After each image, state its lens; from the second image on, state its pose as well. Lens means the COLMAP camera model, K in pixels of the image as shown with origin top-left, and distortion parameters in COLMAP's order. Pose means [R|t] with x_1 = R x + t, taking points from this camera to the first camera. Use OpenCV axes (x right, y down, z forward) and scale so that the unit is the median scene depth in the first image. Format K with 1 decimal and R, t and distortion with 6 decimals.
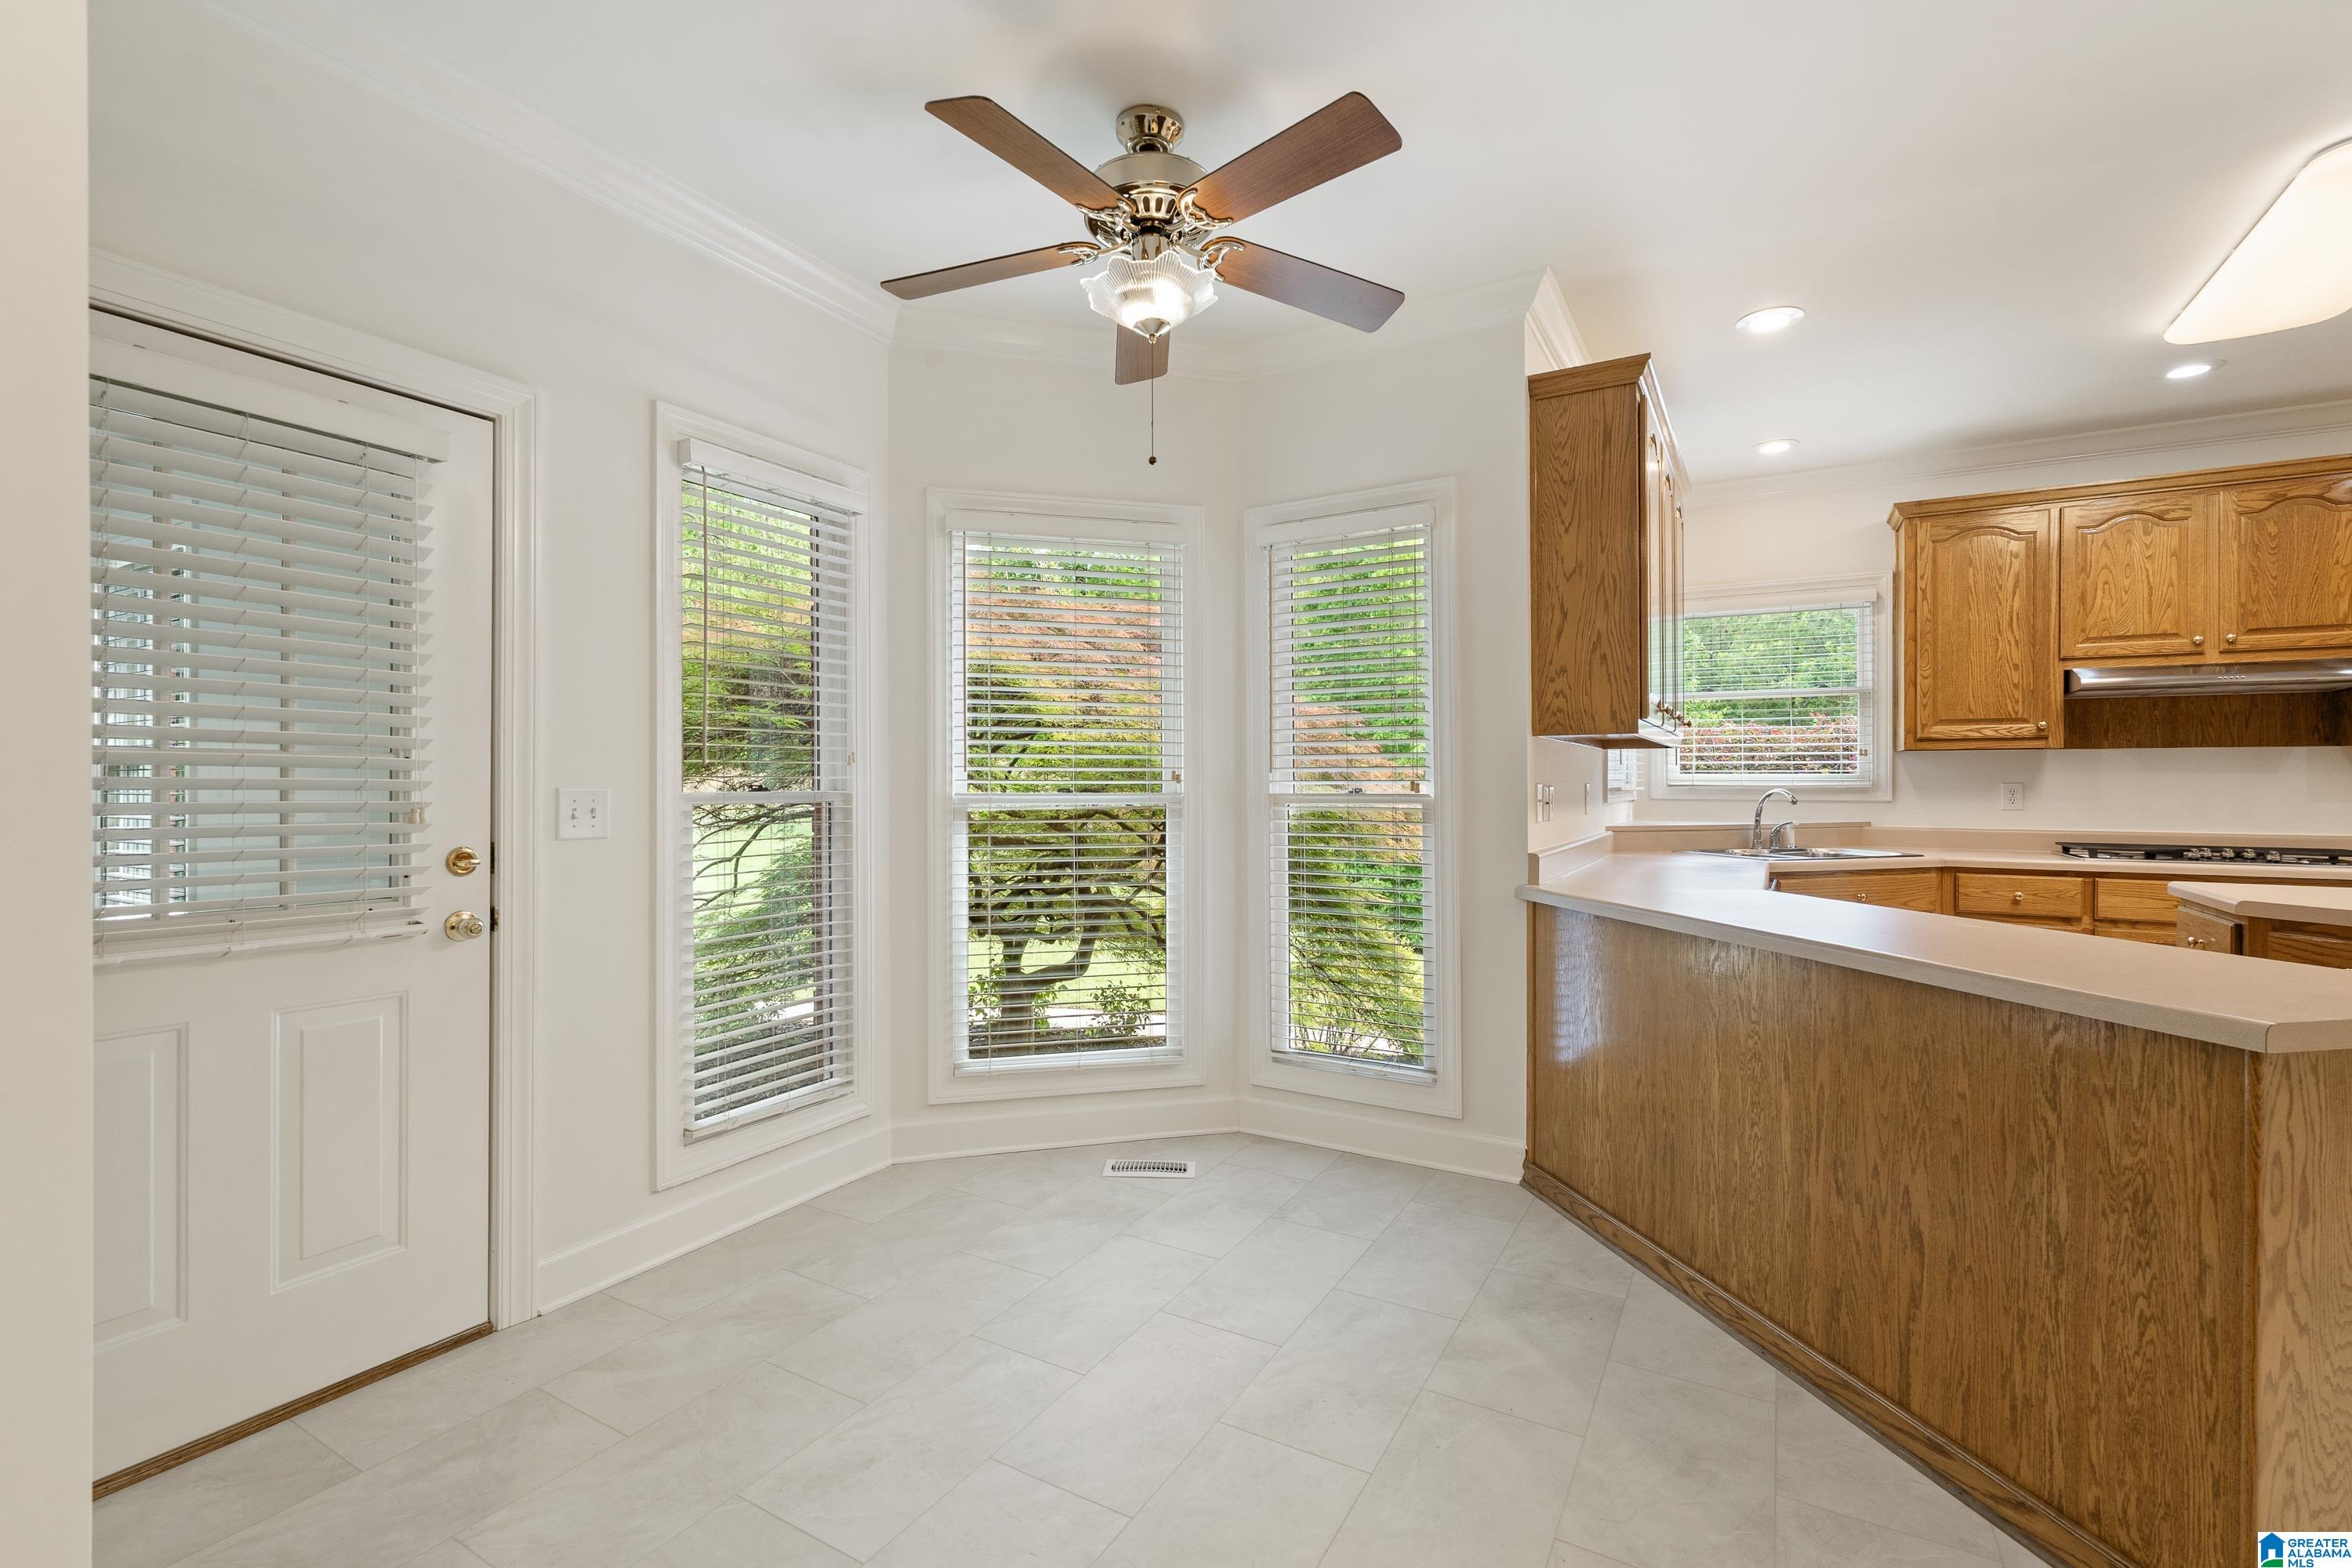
lens RADIAL K [[1031.6, 0, 1176.0], [0, 1031.6, 784.0], [0, 0, 1]] dist [-0.000752, -0.000370]
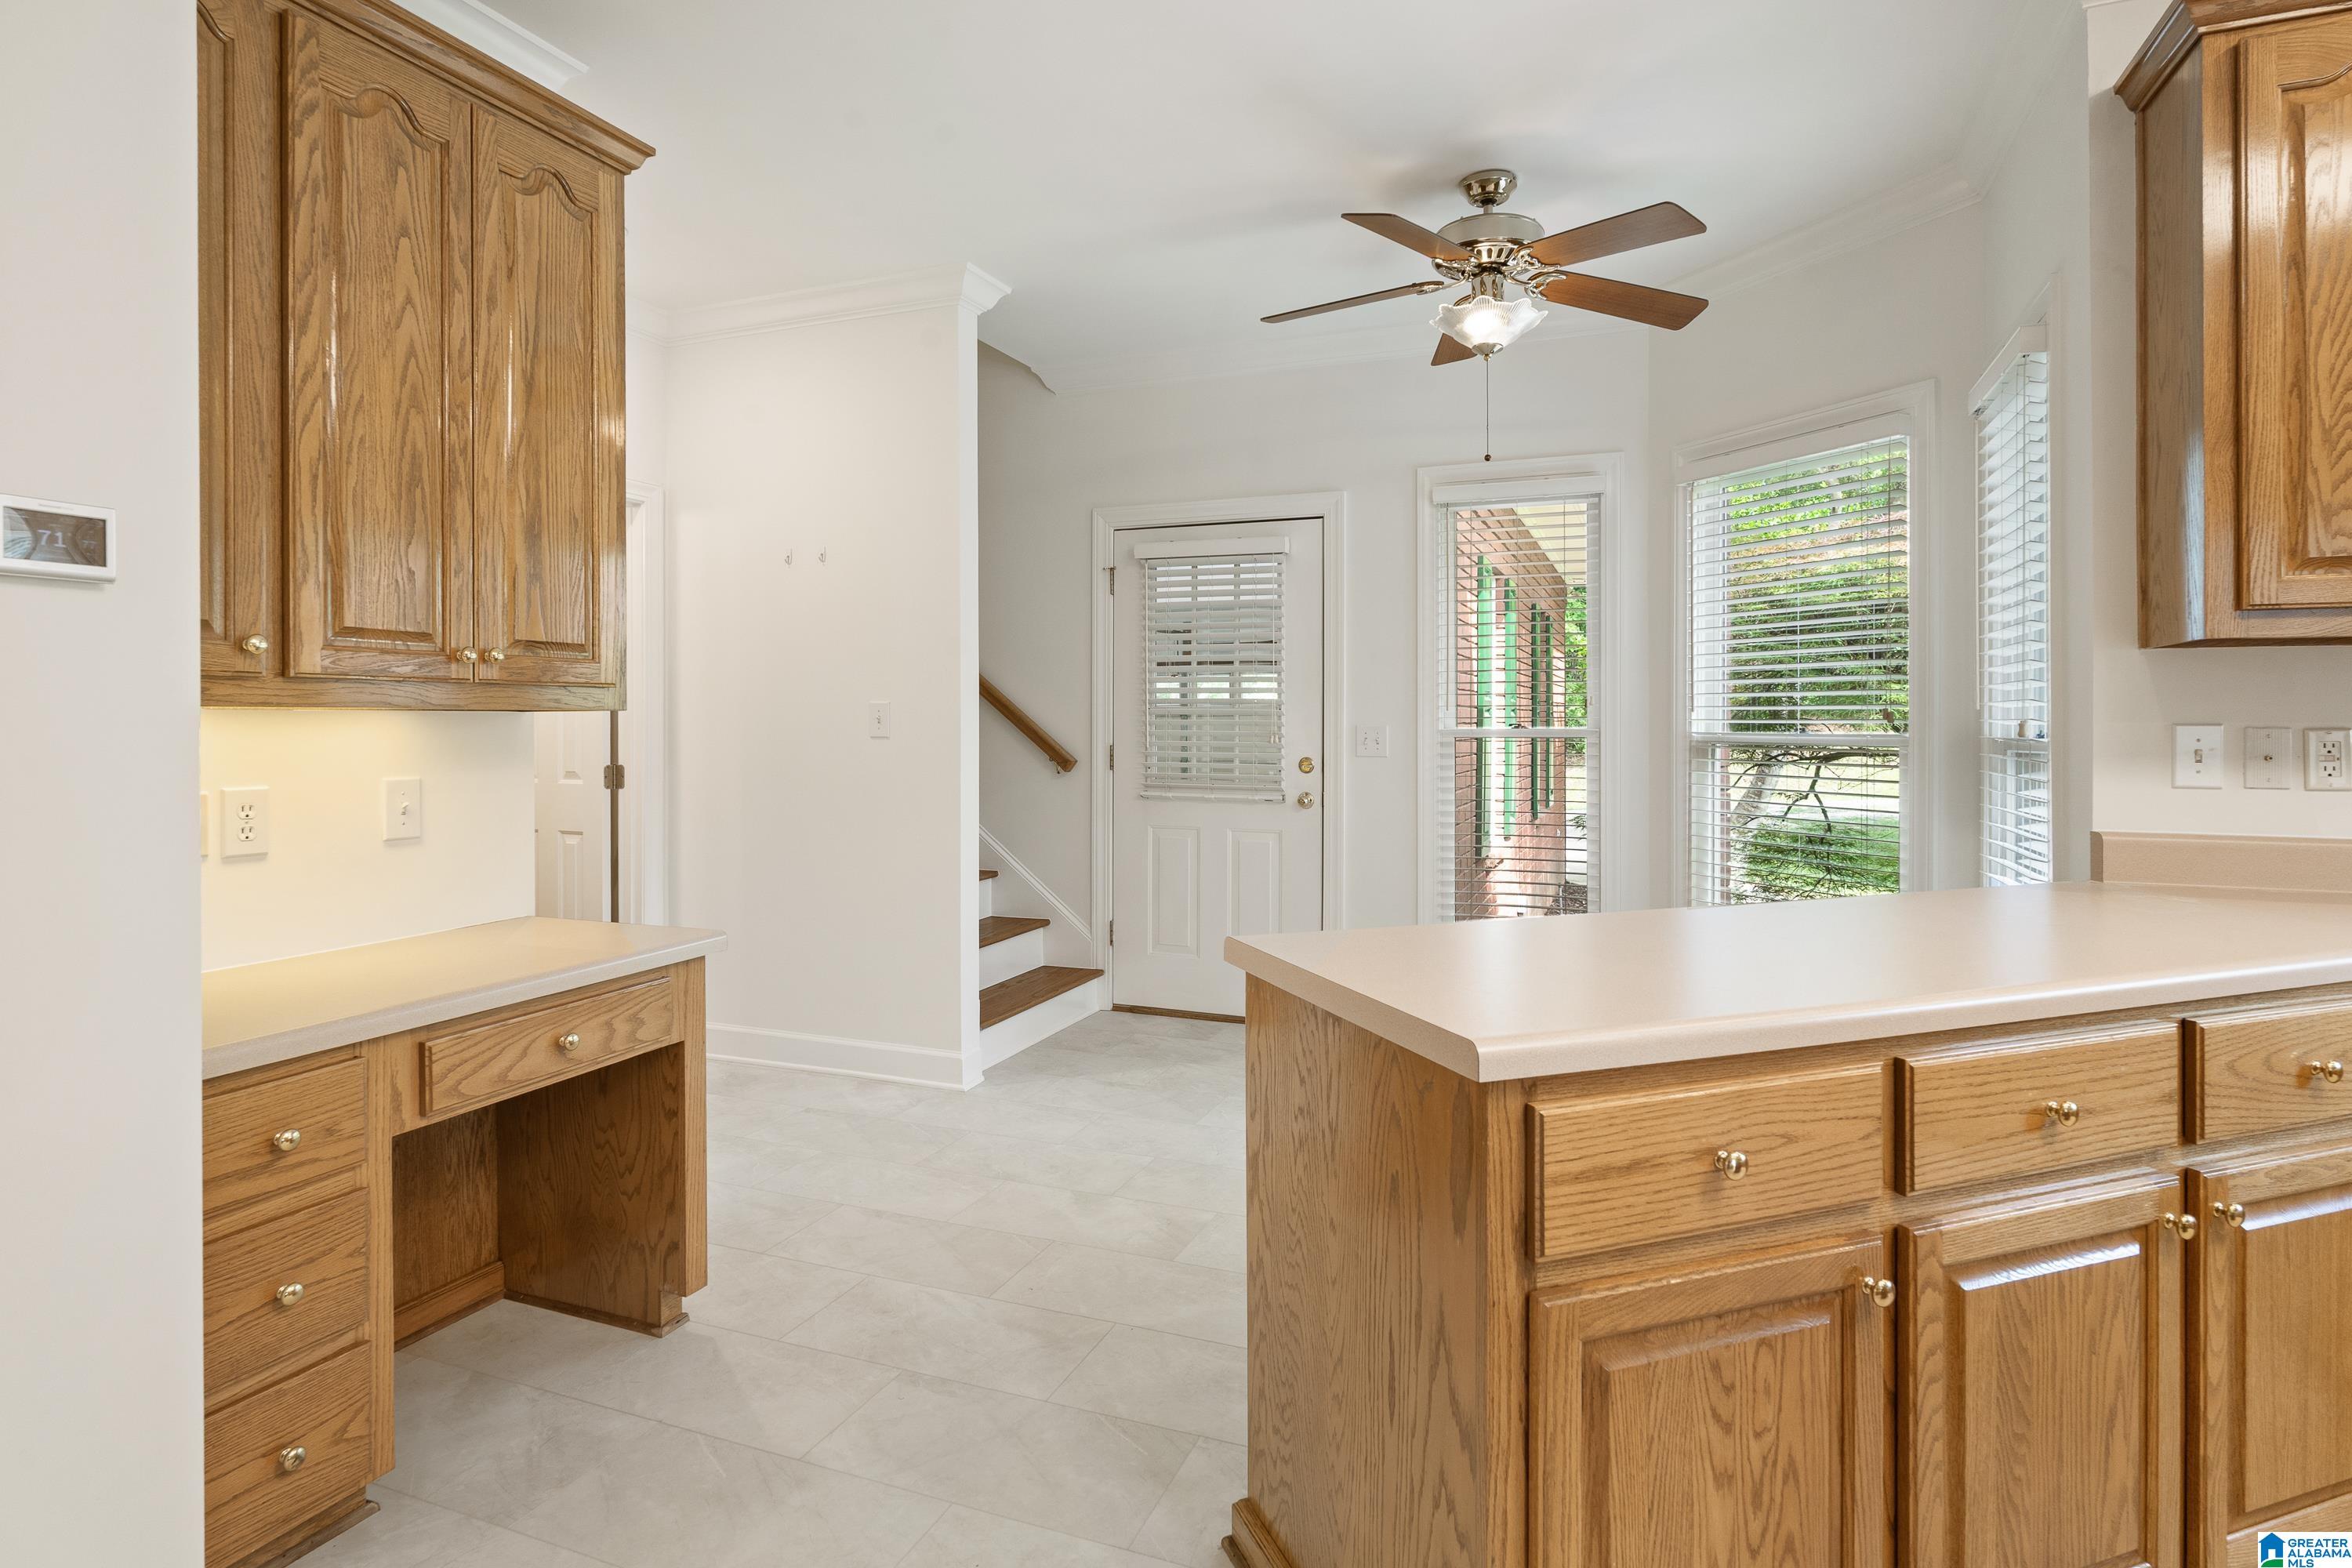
lens RADIAL K [[1226.4, 0, 1171.5], [0, 1226.4, 761.4], [0, 0, 1]] dist [0.003129, -0.021398]
pose [[0.137726, 0.030261, -0.990008, 0.809189], [0.000916, 0.999529, 0.030680, -0.001090], [0.990470, -0.005133, 0.137633, 0.256536]]
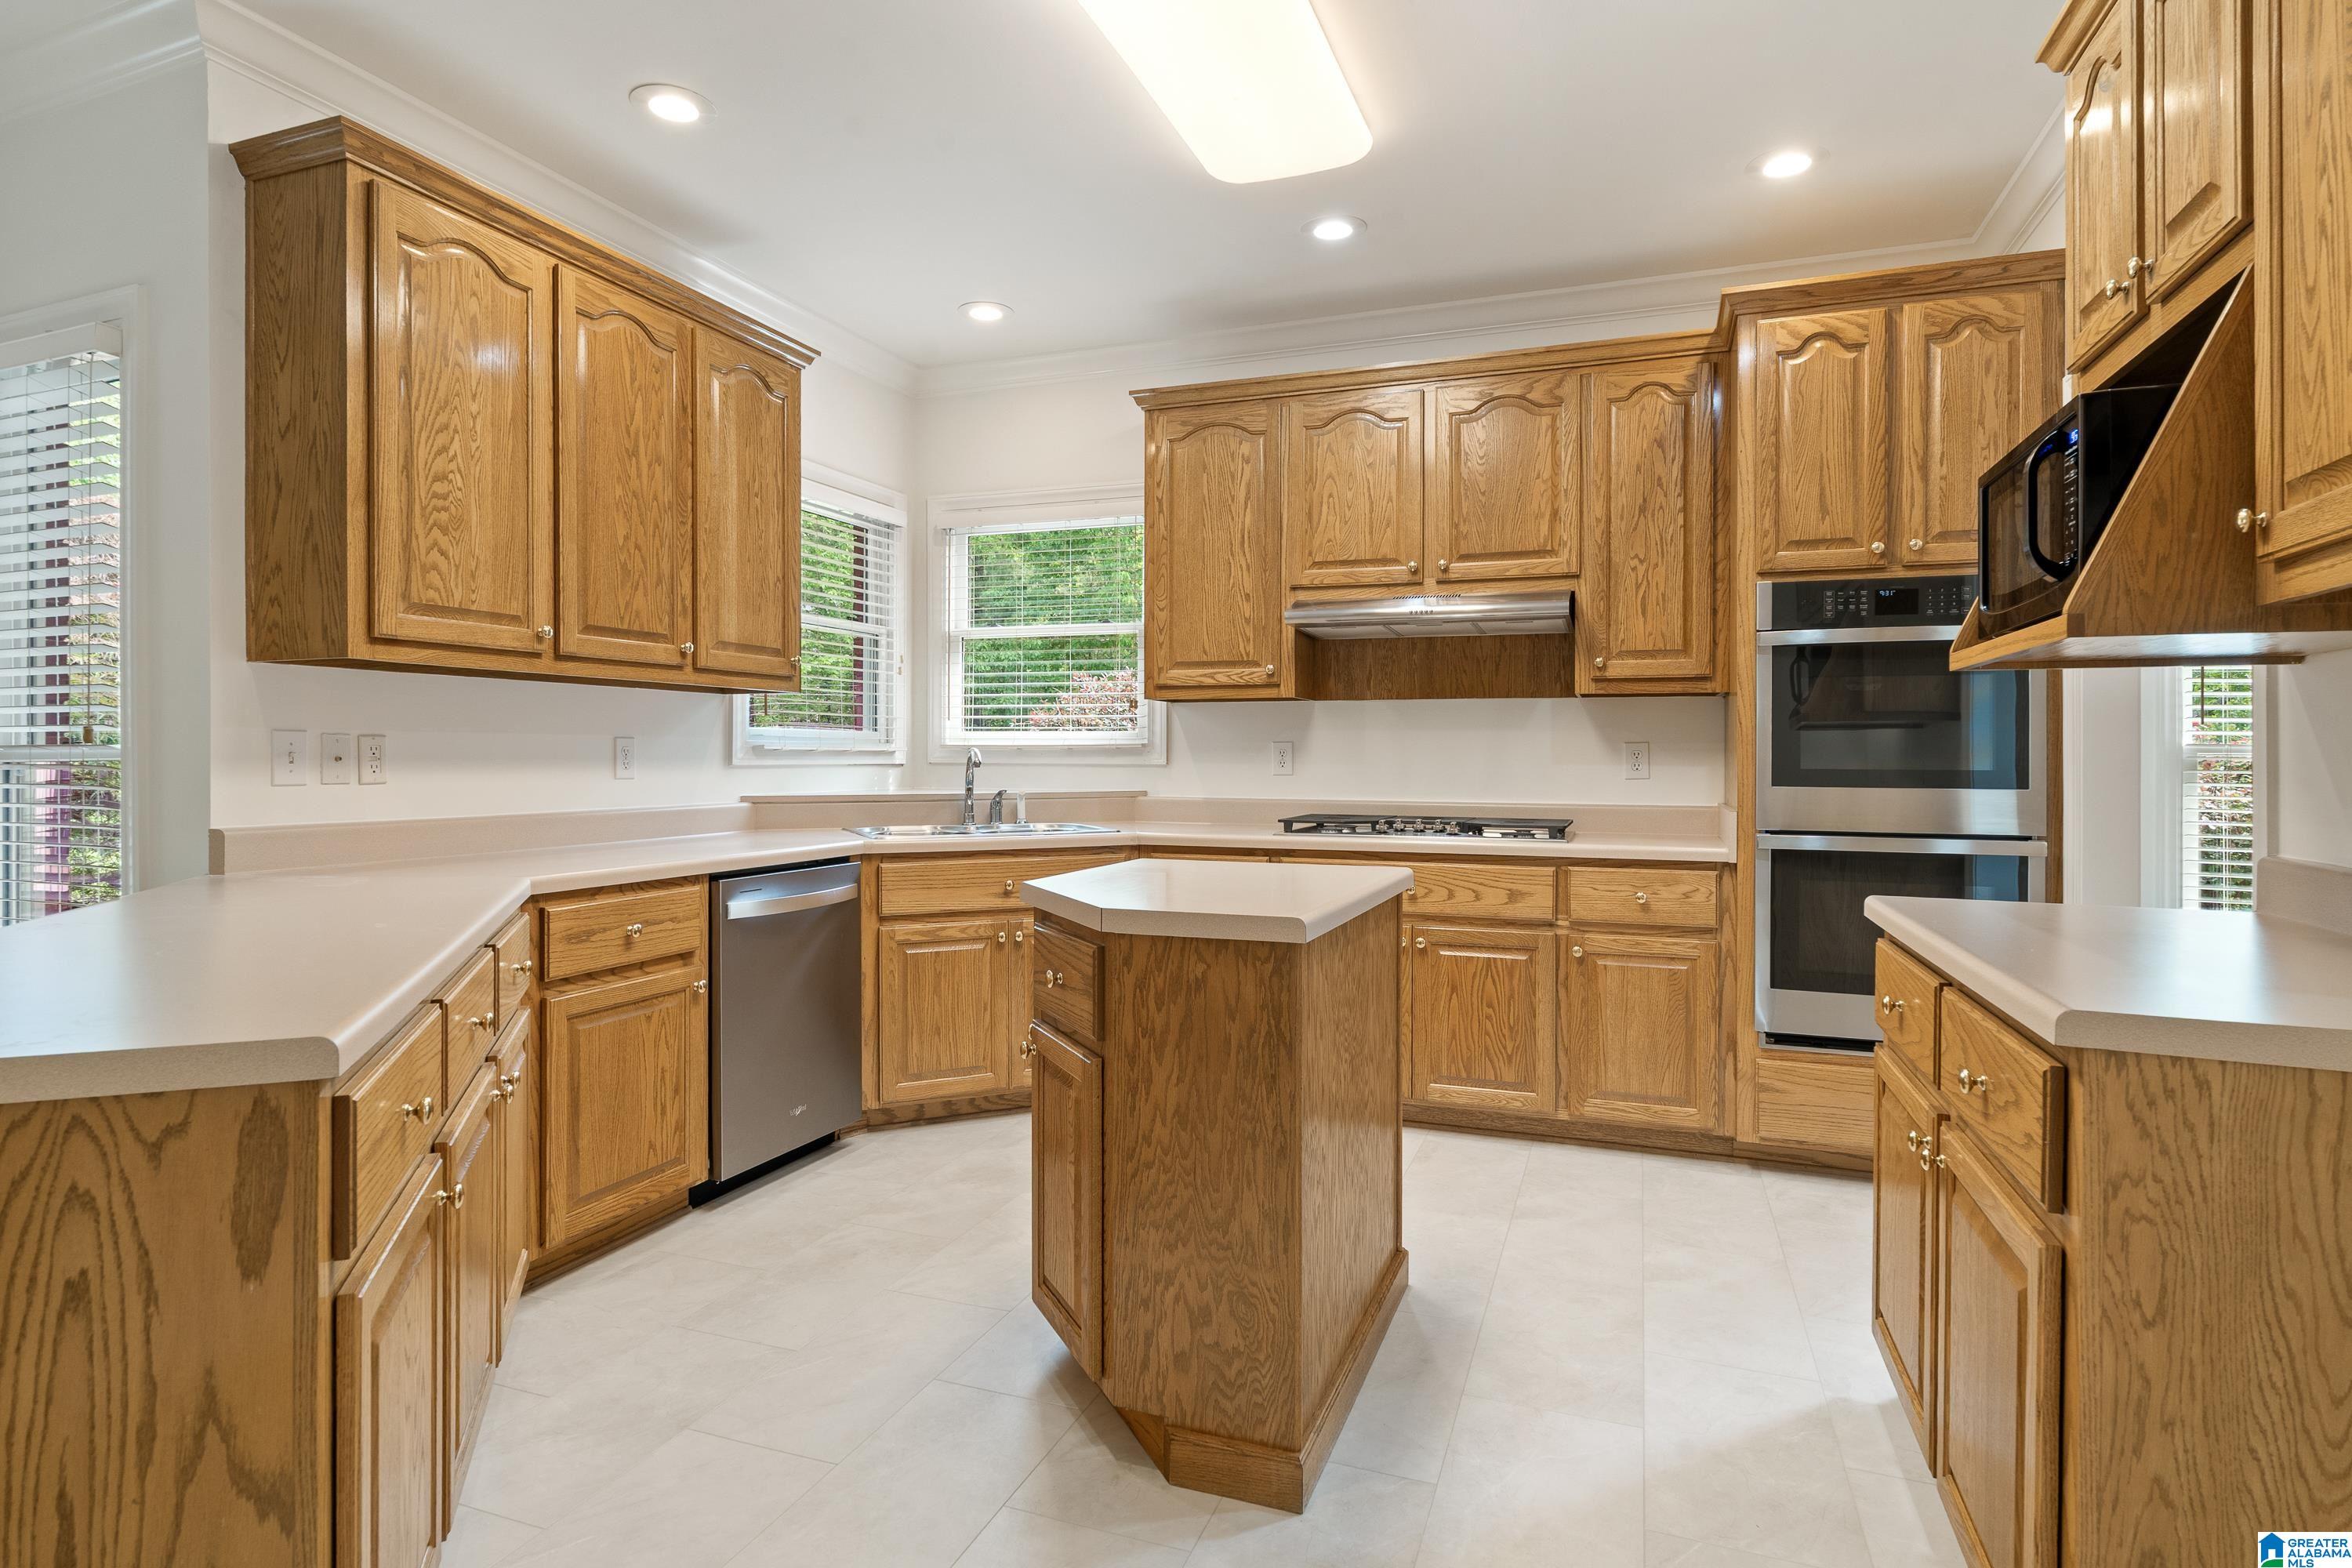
lens RADIAL K [[1226.4, 0, 1171.5], [0, 1226.4, 761.4], [0, 0, 1]] dist [0.003129, -0.021398]
pose [[0.985653, 0.000819, 0.168785, 0.663831], [-0.001310, 0.999995, 0.002794, 0.014259], [-0.168782, -0.002975, 0.985649, 0.066216]]
